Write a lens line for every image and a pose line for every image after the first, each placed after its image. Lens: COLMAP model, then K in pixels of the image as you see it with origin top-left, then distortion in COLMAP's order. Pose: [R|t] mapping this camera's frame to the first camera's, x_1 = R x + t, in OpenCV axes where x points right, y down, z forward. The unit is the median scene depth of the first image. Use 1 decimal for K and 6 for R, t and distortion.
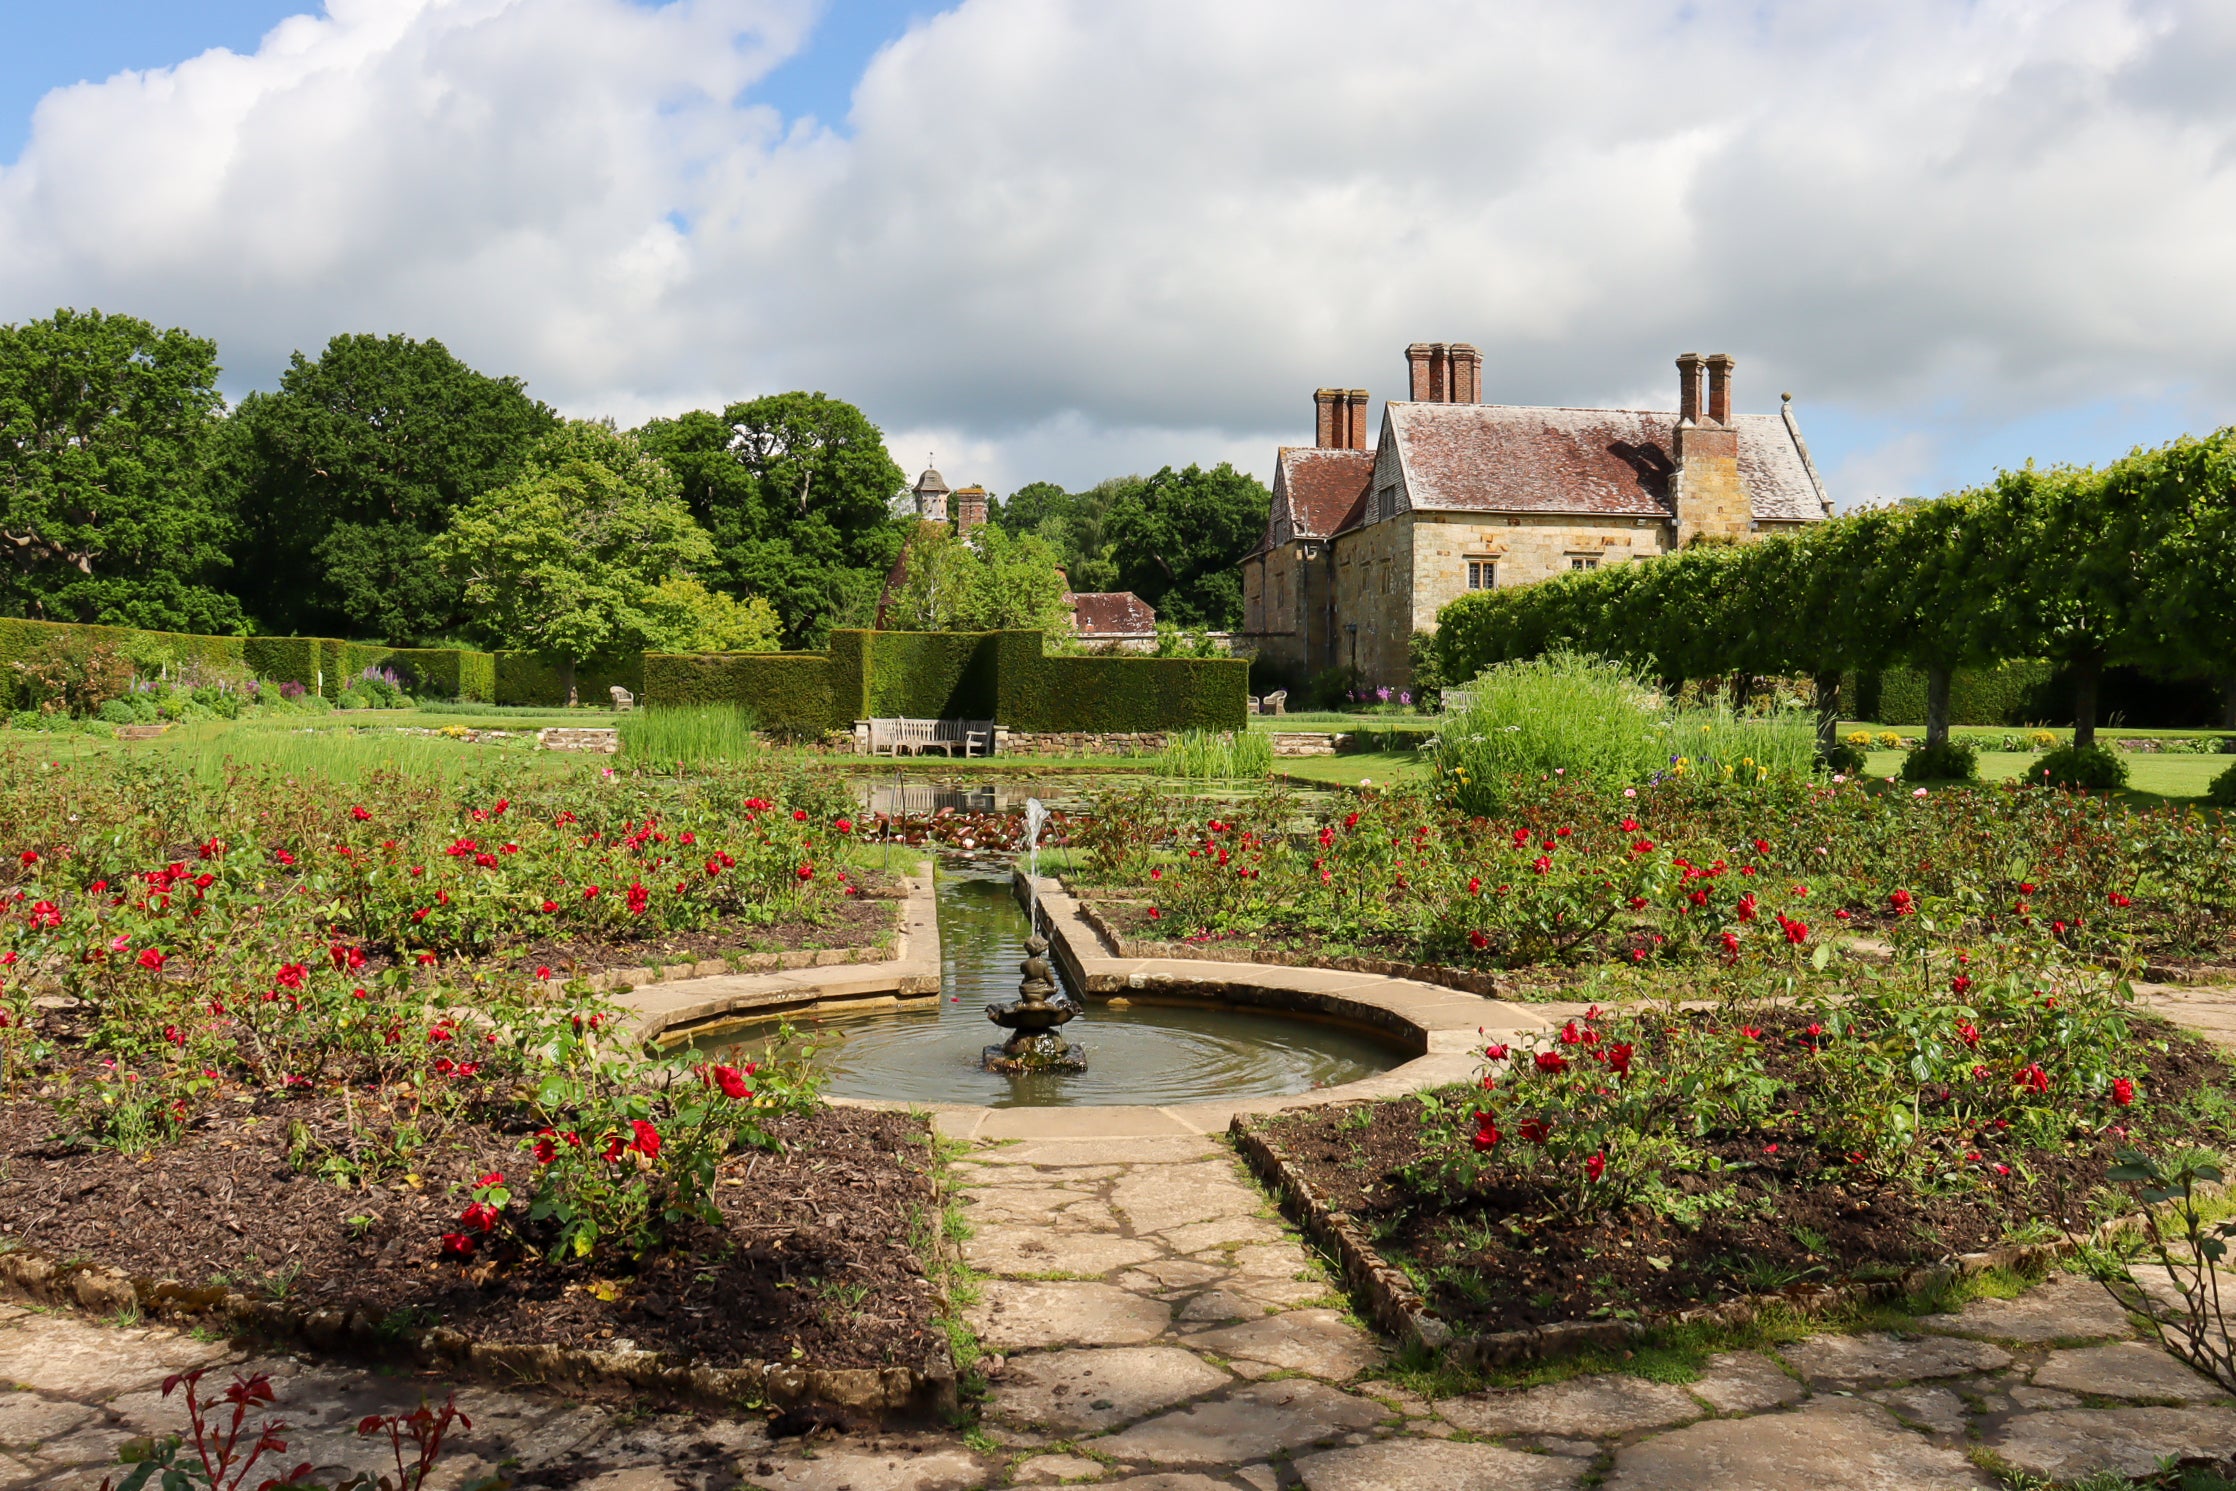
lens RADIAL K [[2729.6, 0, 1118.0], [0, 2729.6, 745.5], [0, 0, 1]] dist [0.008831, 0.012719]
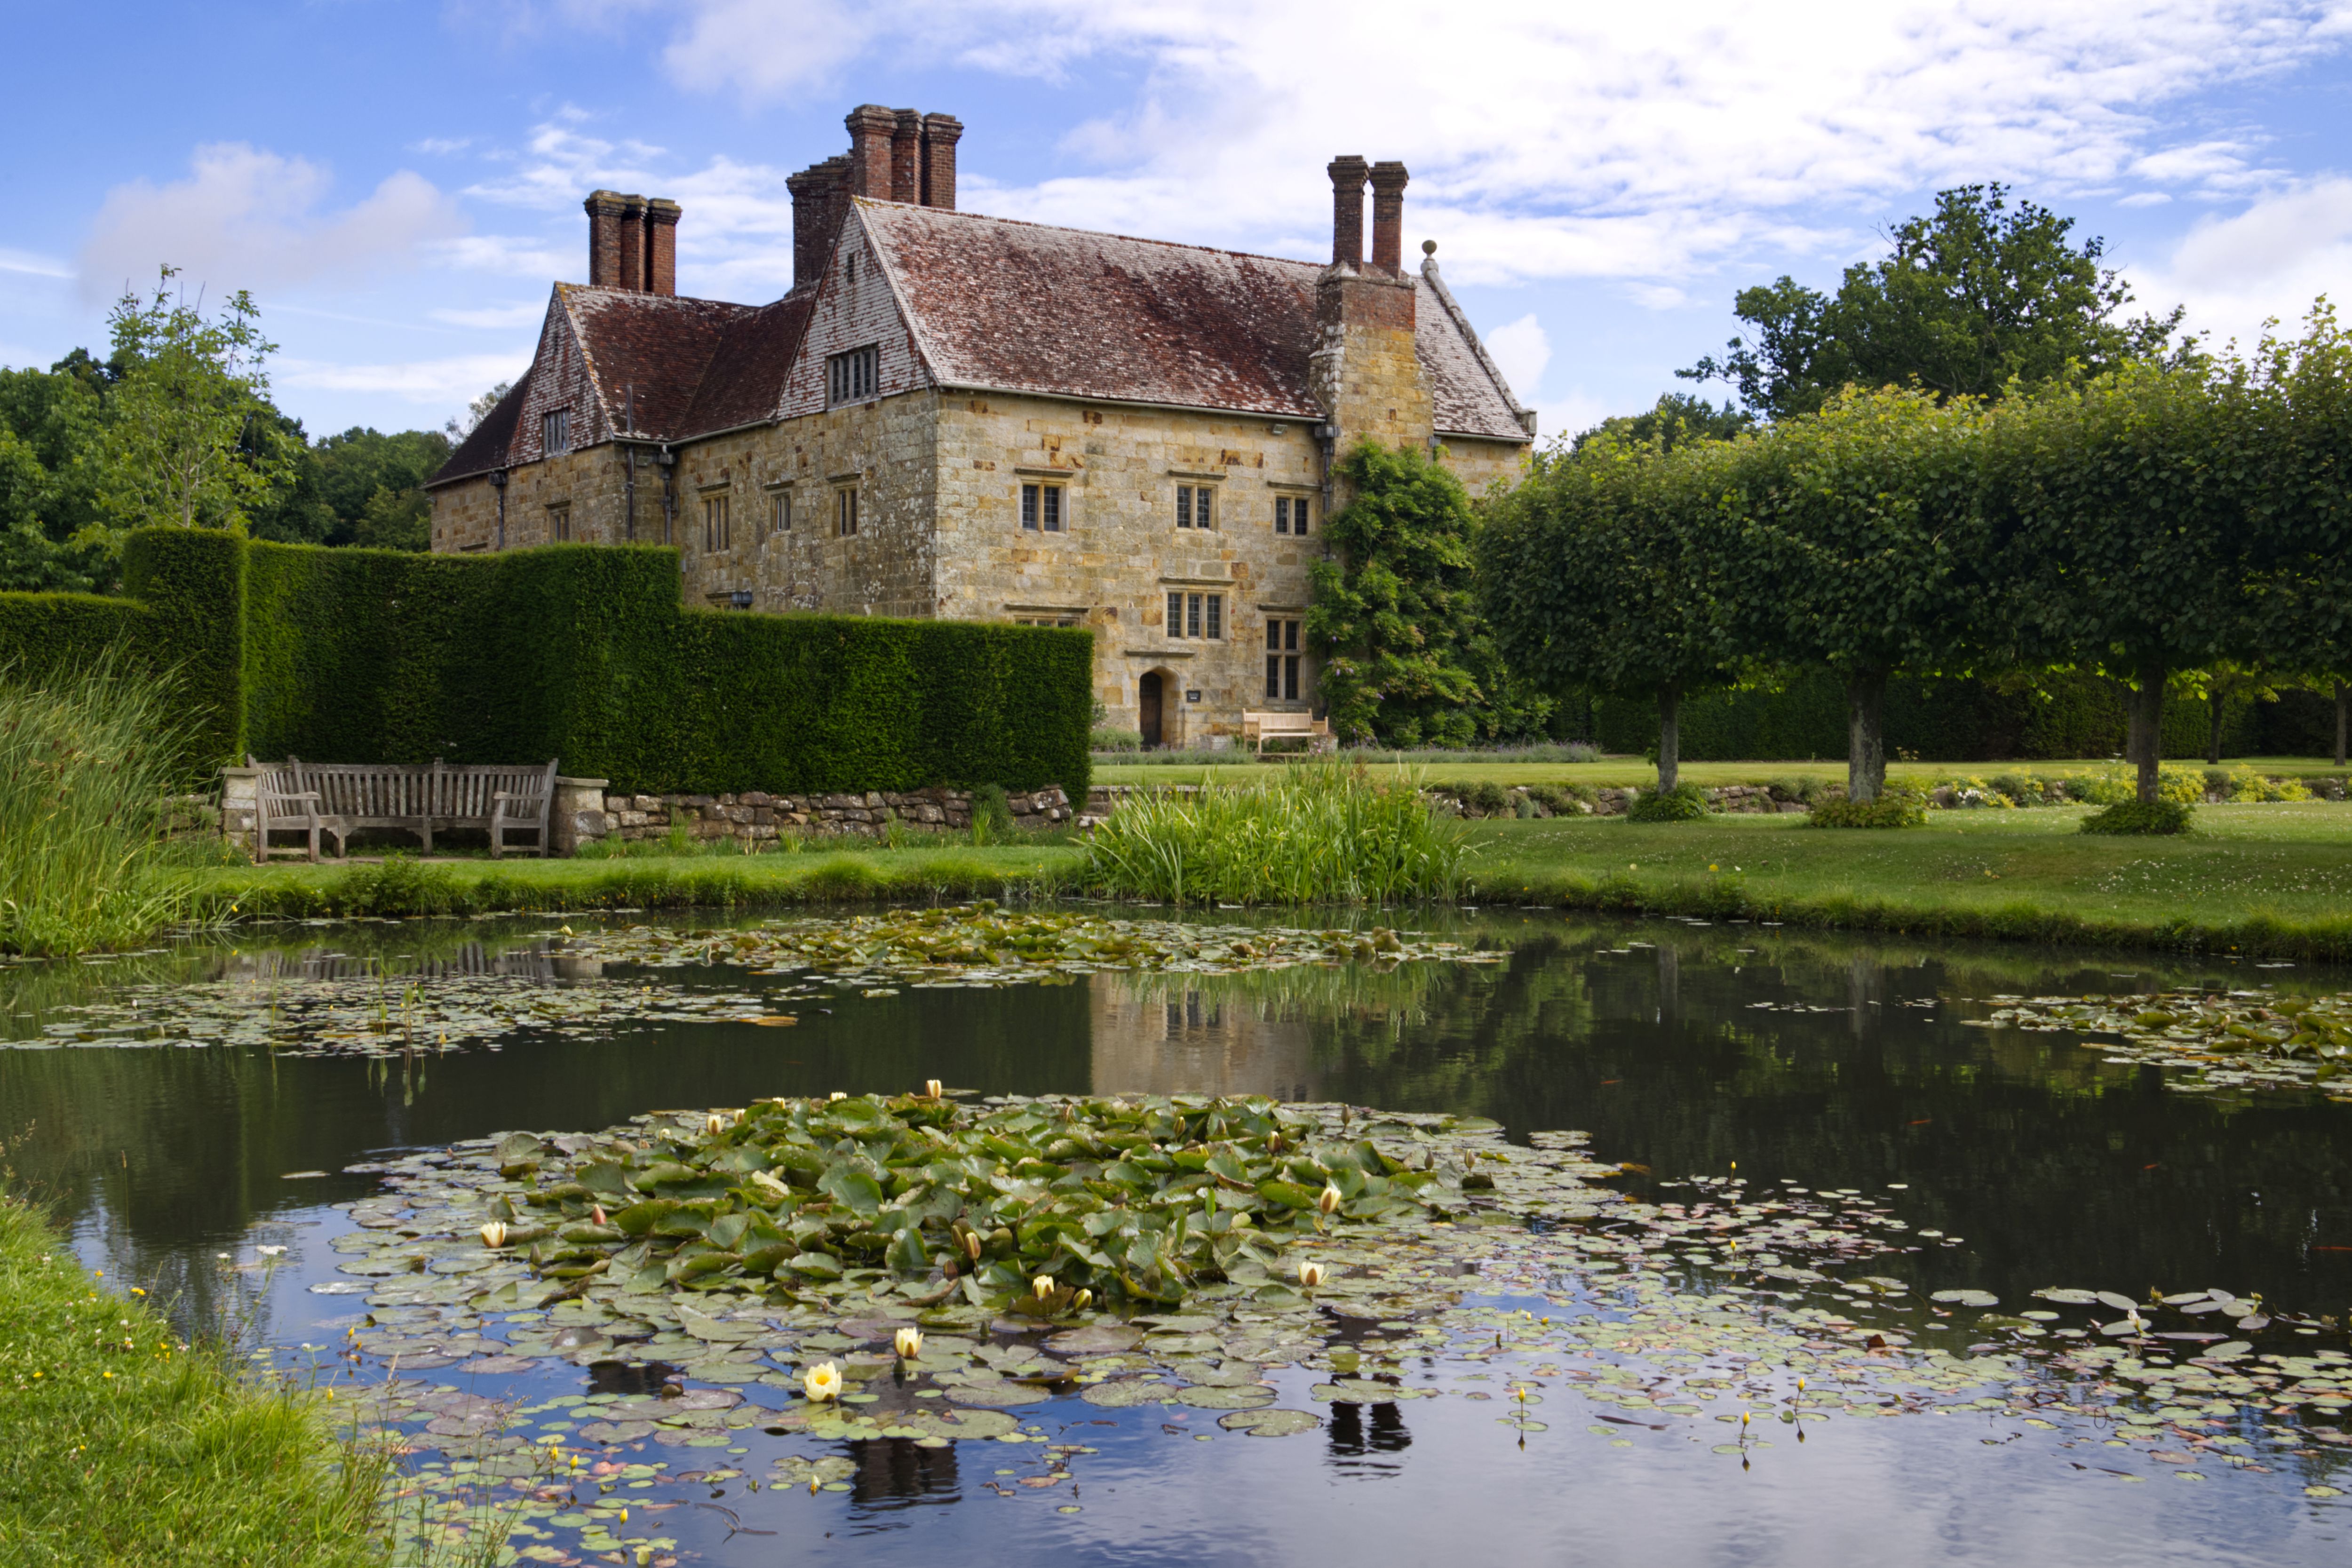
lens RADIAL K [[2871.3, 0, 1176.0], [0, 2871.3, 784.0], [0, 0, 1]] dist [0.008831, 0.012719]
pose [[0.856463, -0.012340, 0.516060, -0.157998], [0.011457, 0.999922, 0.004896, -0.006127], [-0.516081, 0.001719, 0.856538, 0.464501]]
